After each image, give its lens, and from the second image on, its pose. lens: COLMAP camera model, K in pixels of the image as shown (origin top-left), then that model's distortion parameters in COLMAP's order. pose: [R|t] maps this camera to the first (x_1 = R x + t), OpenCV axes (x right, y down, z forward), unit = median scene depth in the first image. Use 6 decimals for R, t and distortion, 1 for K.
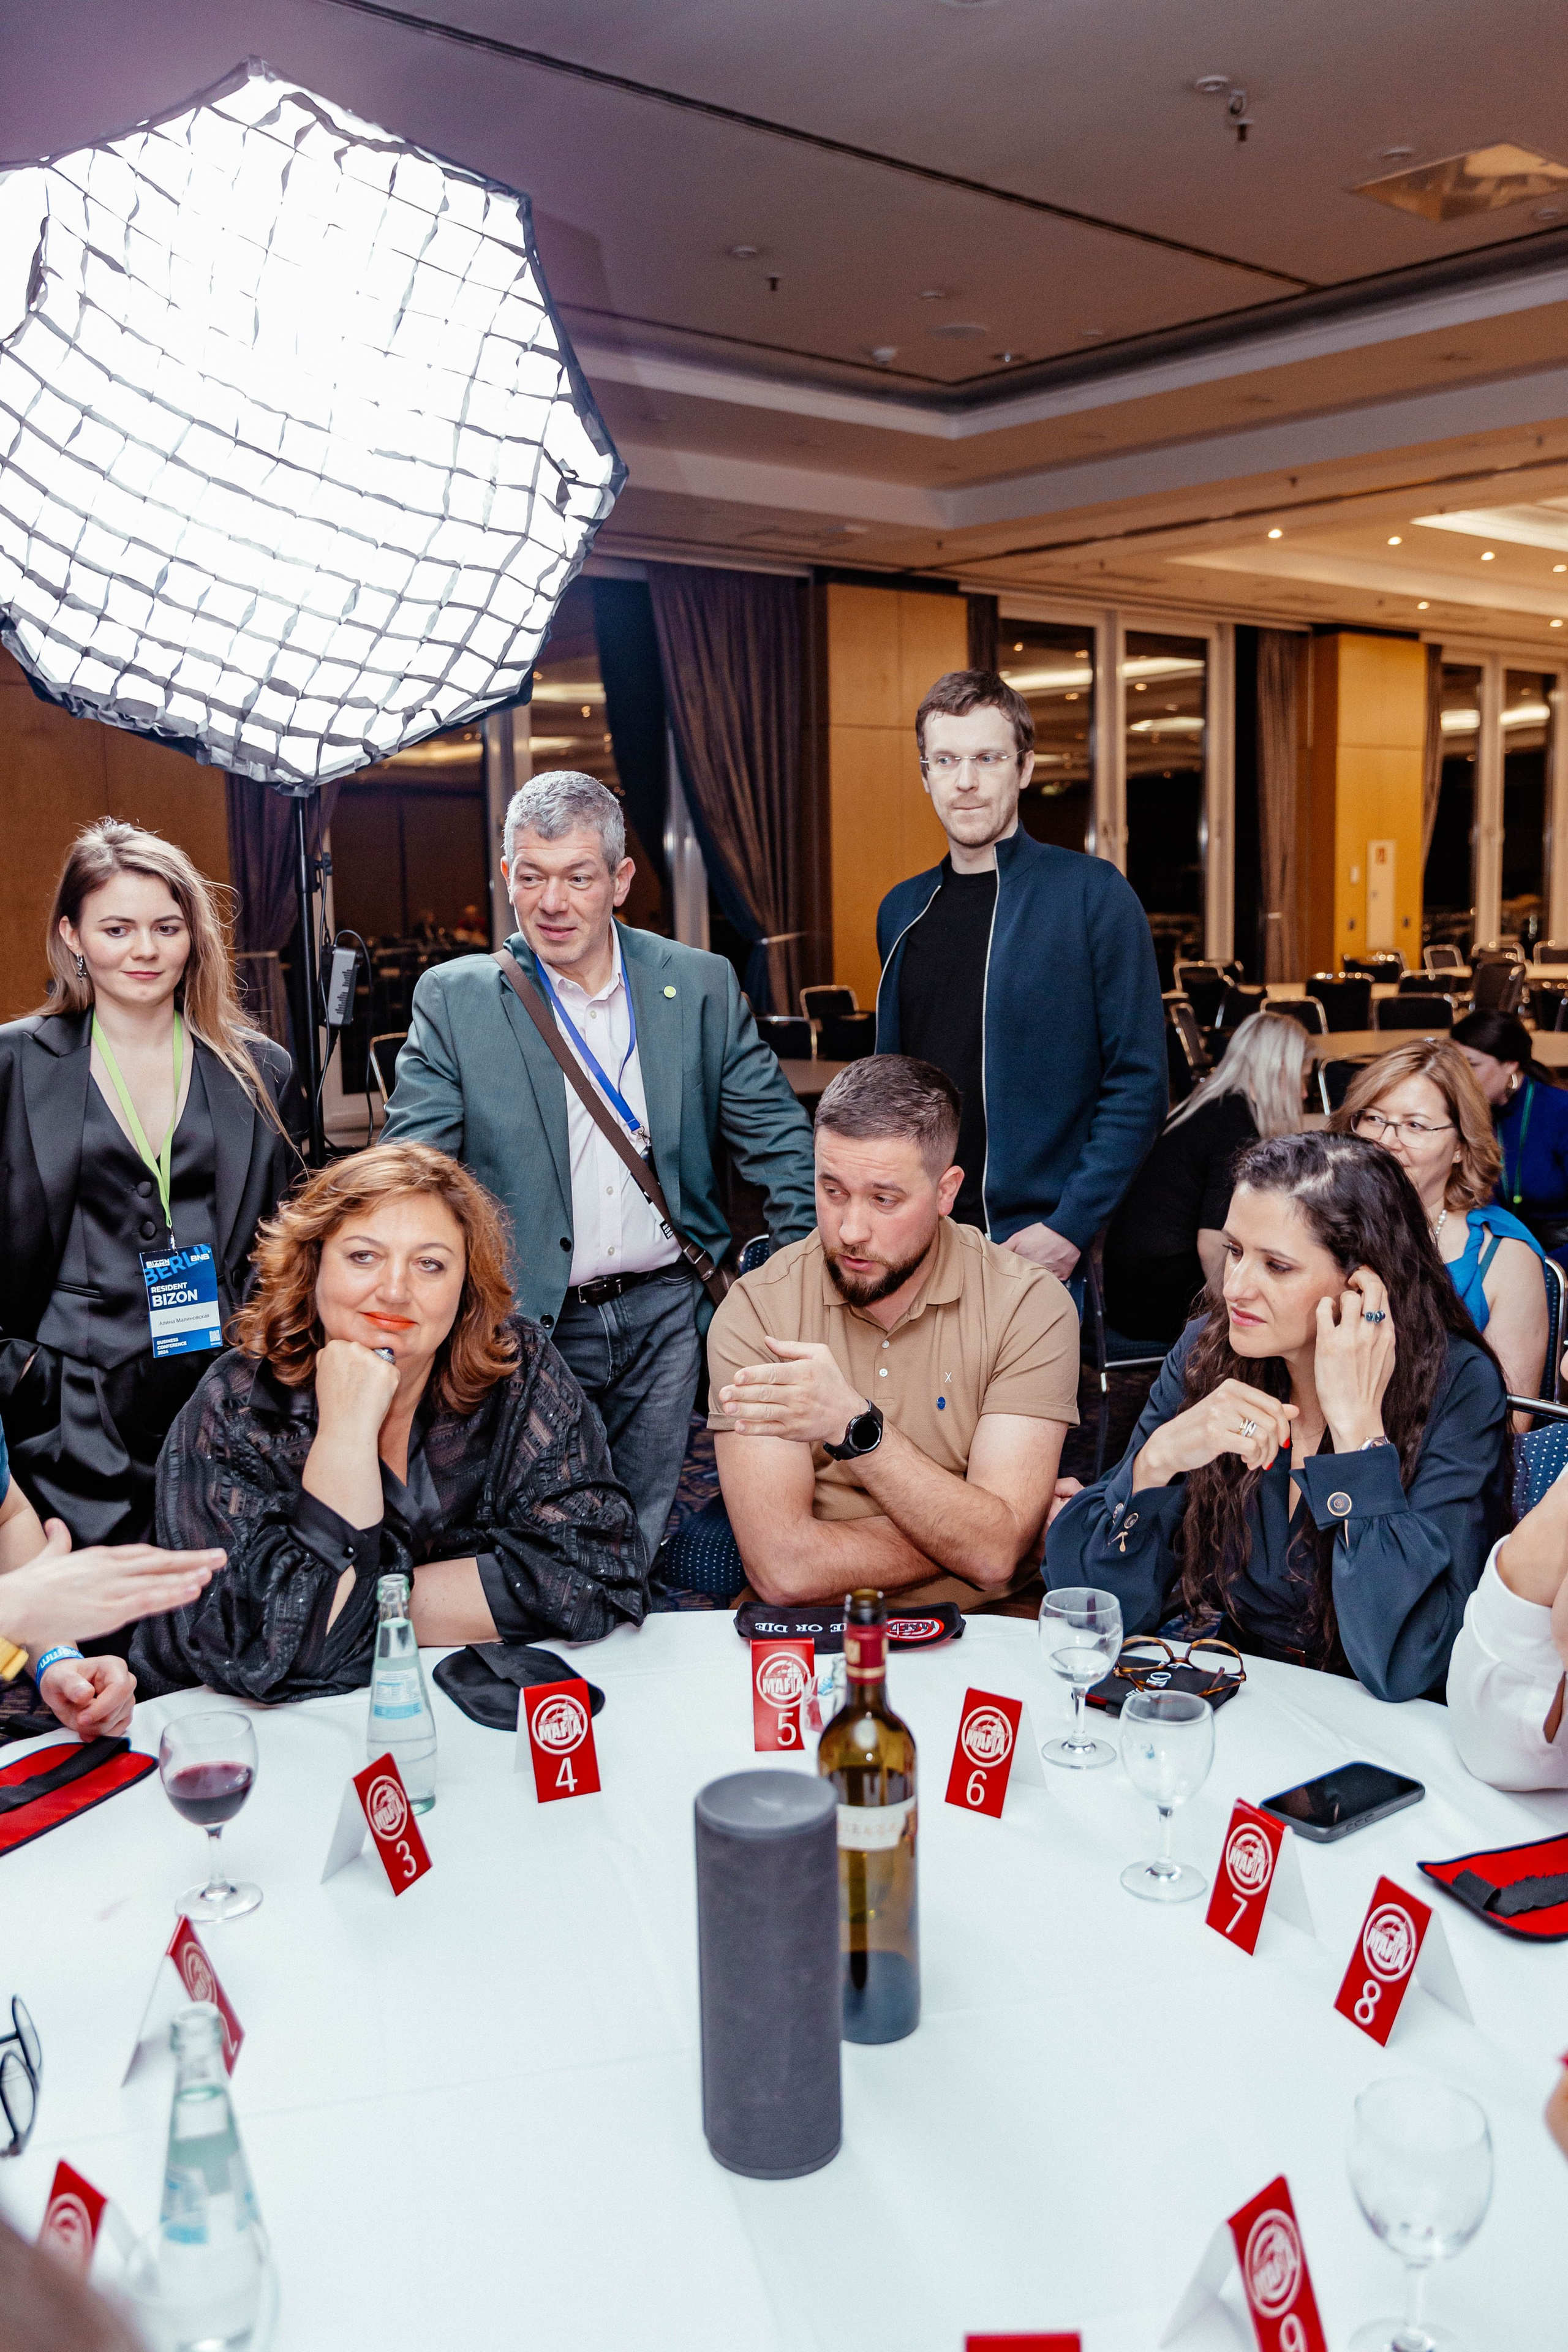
lens RADIAL K [[2220.5, 0, 774.1], [0, 2220.5, 1182.2], [0, 0, 1]] dist [-0.007721, 0.000000]
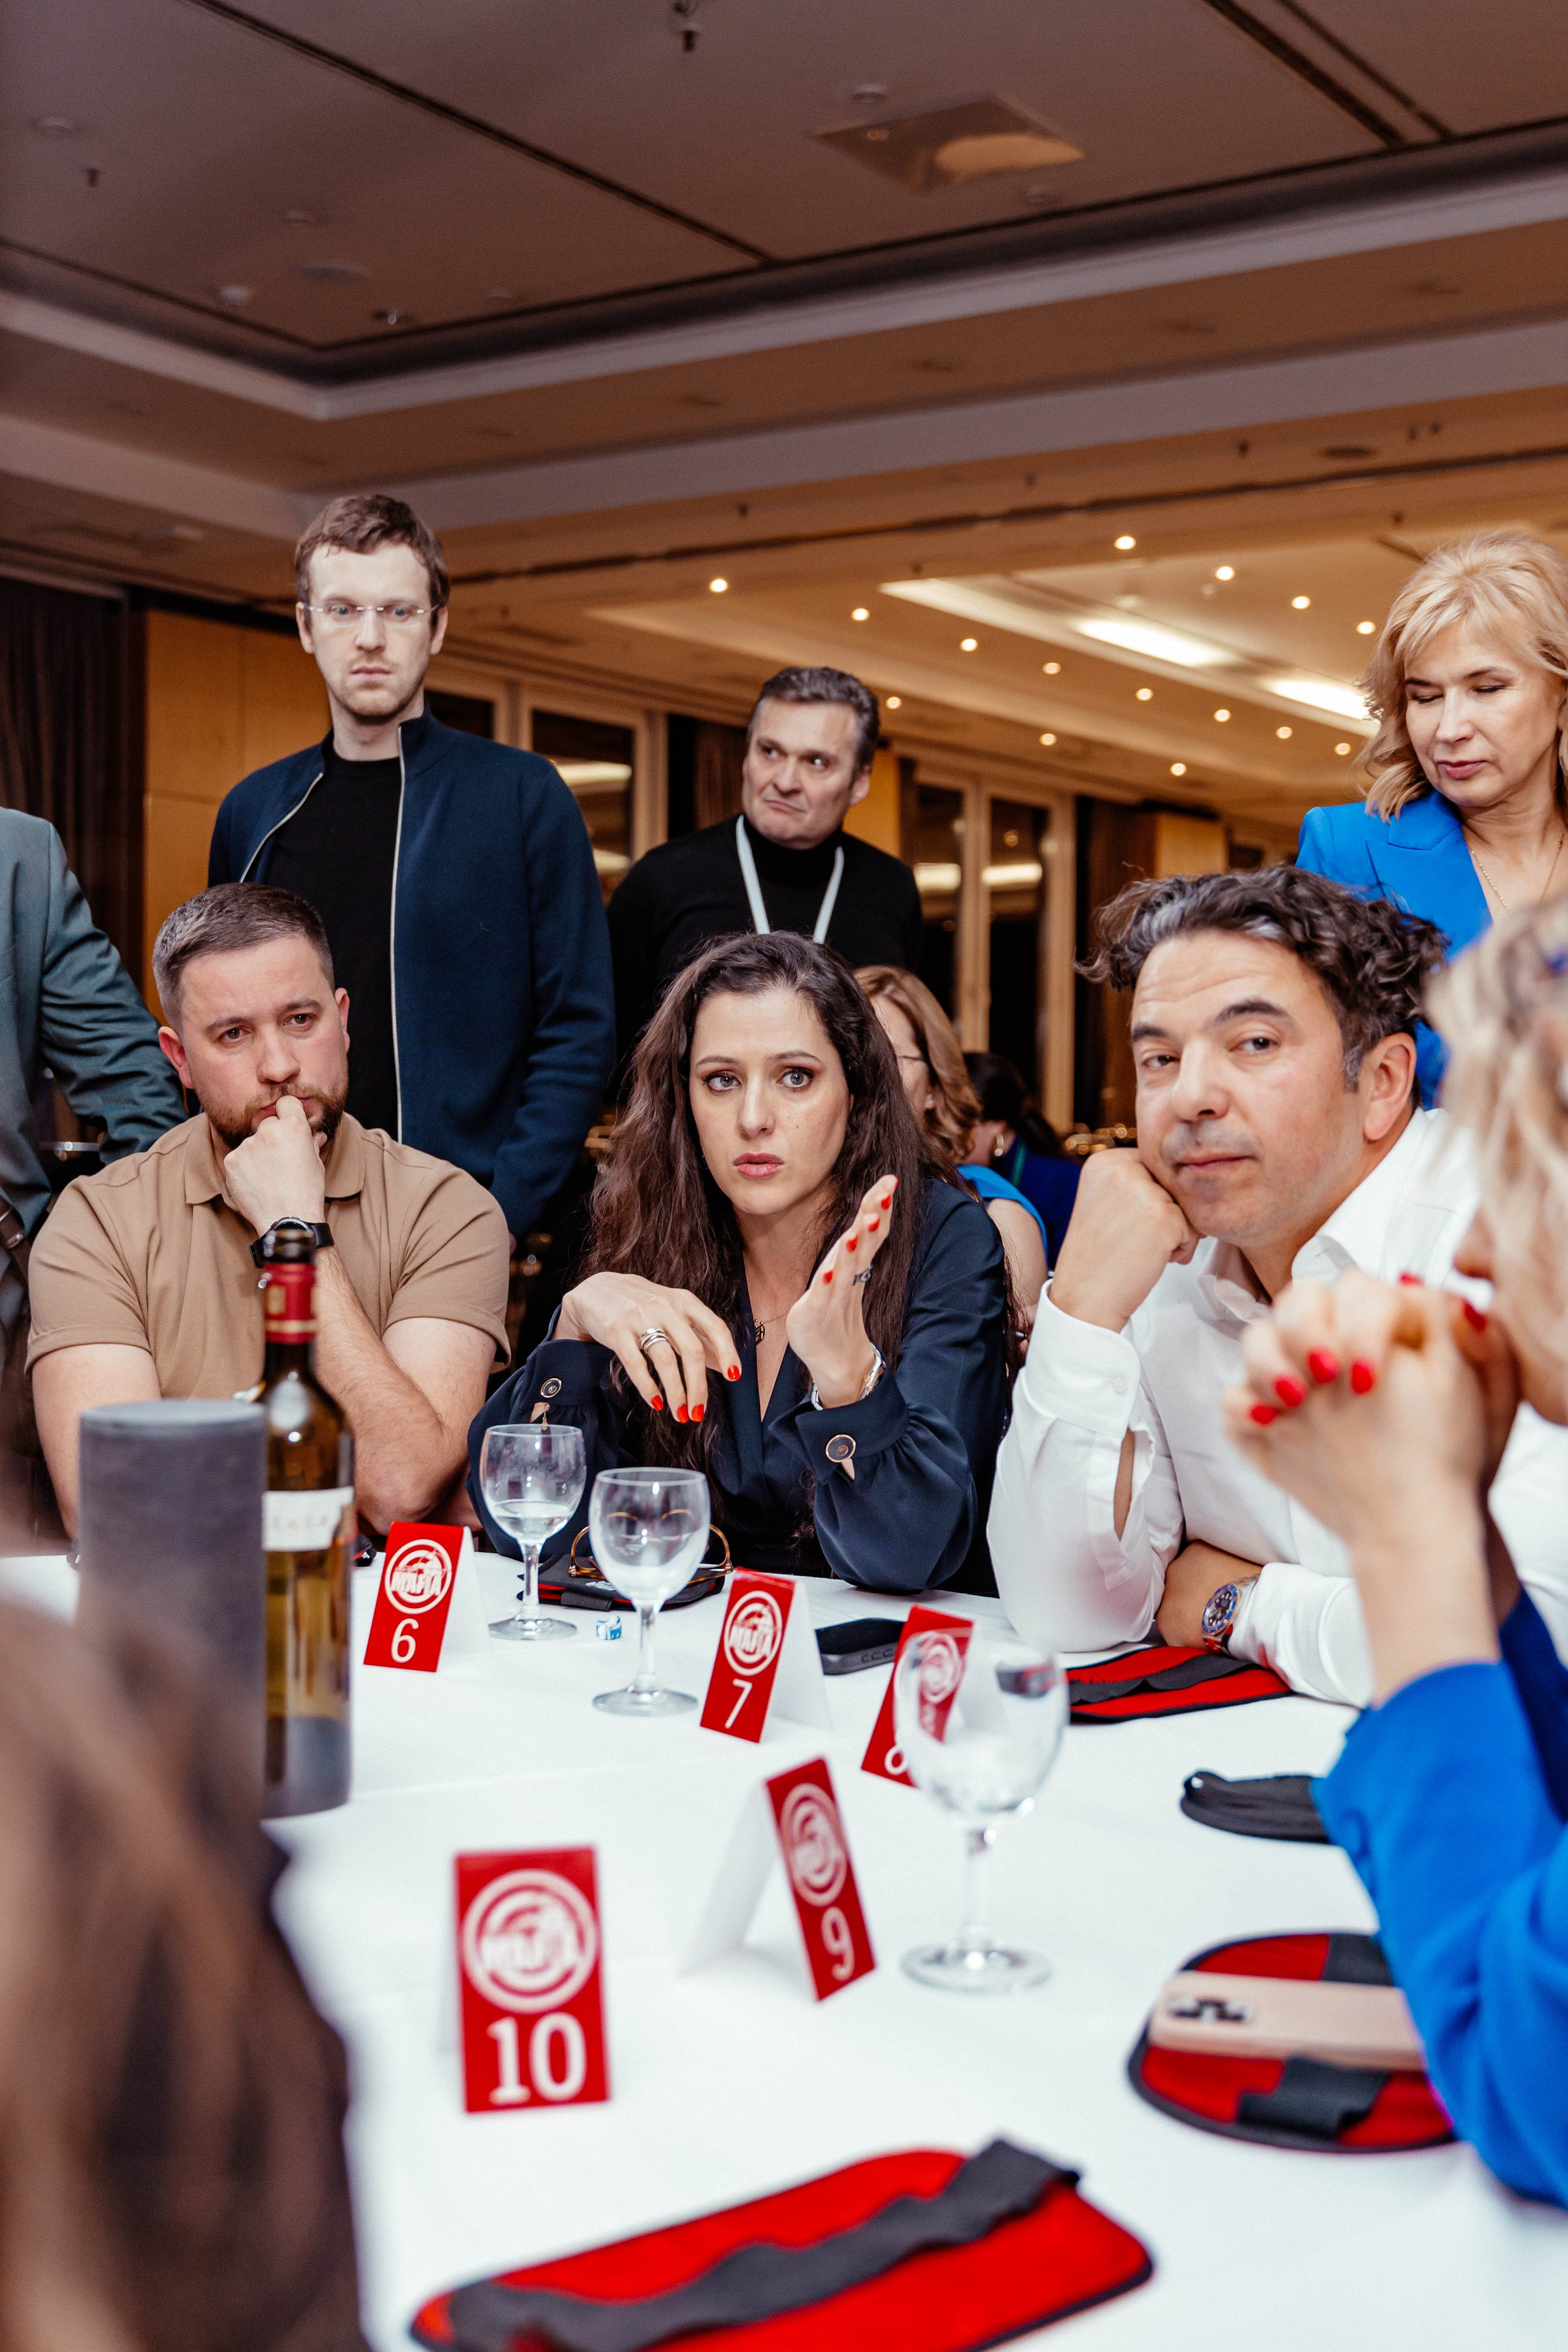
lens RADIAL K [[2913.5, 0, 825.7], [0, 2913.5, 1122.7], [0, 0, 1]] dist [0.048454, 0.000000]
pose [[0.965945, 0.027102, 0.257325, -0.017568], [0.004183, 0.992734, -0.120259, 0.105450], [-0.258715, 0.117240, 0.958813, -0.024179]]
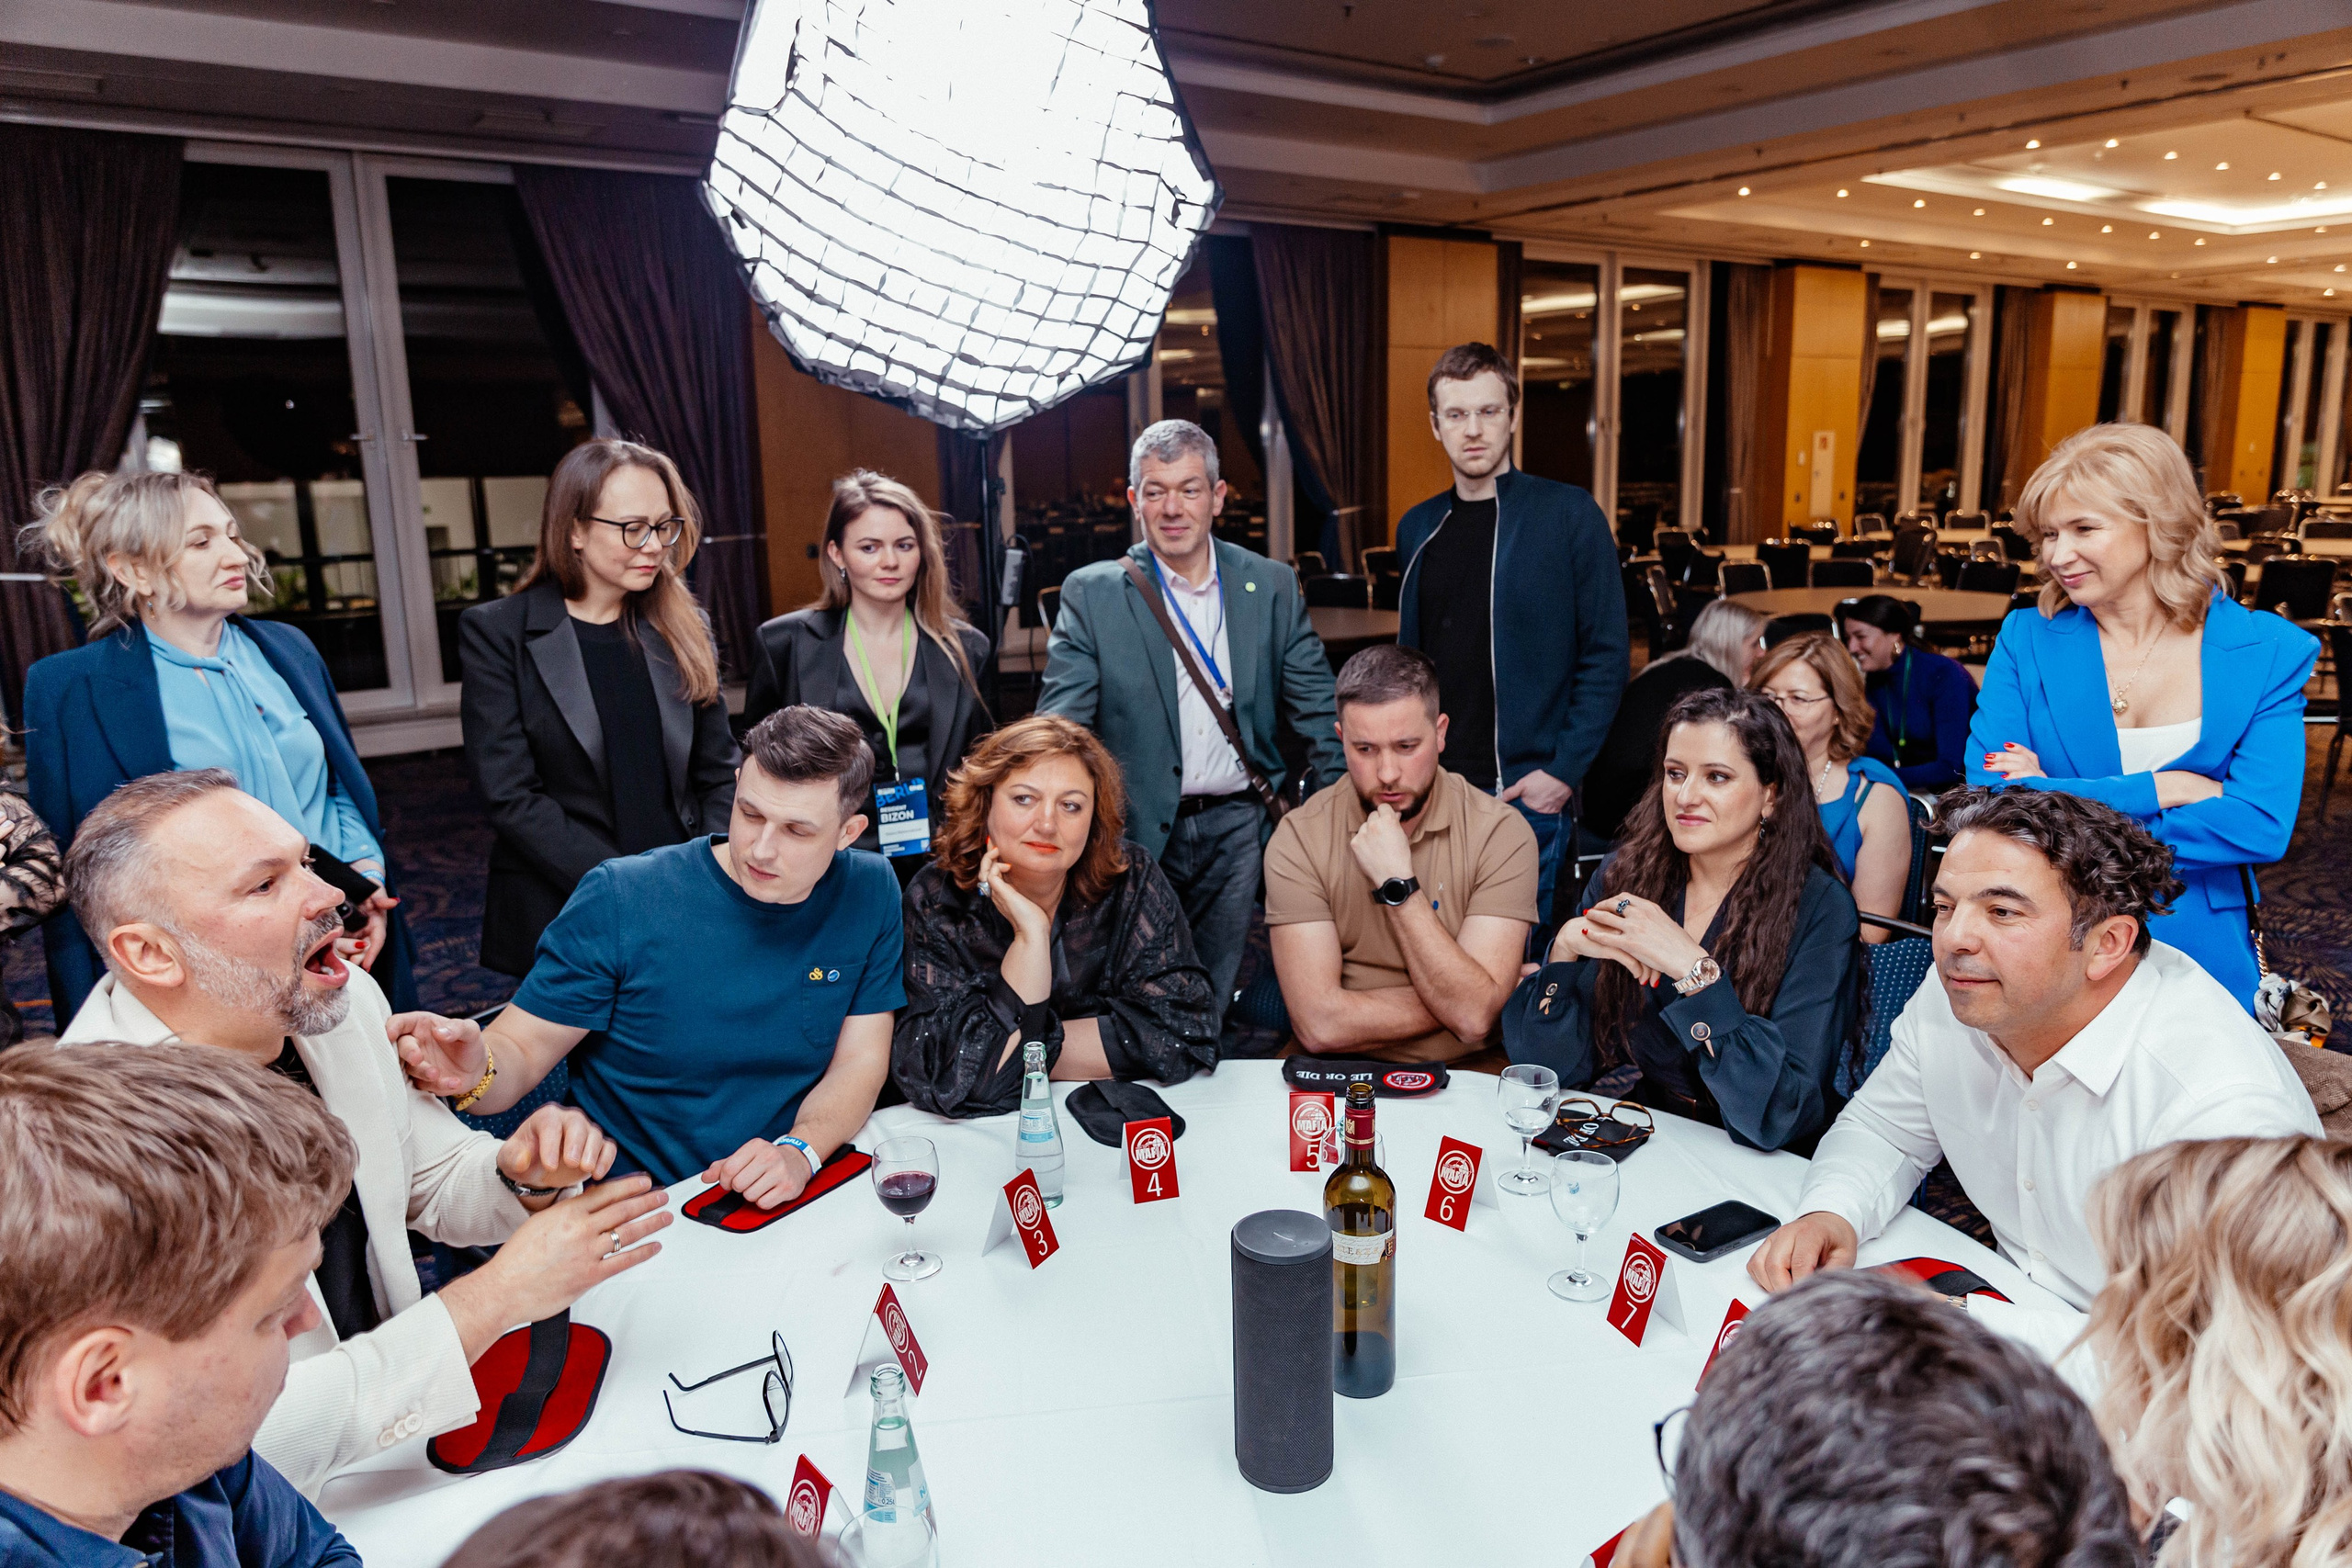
lens RADIAL K [[1667.5, 0, 1151.8], [0, 1667.5, 800.3], [0, 0, 1]] dist [-0.025691, 0.021413]
pose [[0.993382, 0.018301, -0.113387, 0.010233], [-0.010381, 0.997490, 0.070048, -0.025837], [0.114384, -0.068407, 0.991079, -0.017434]]
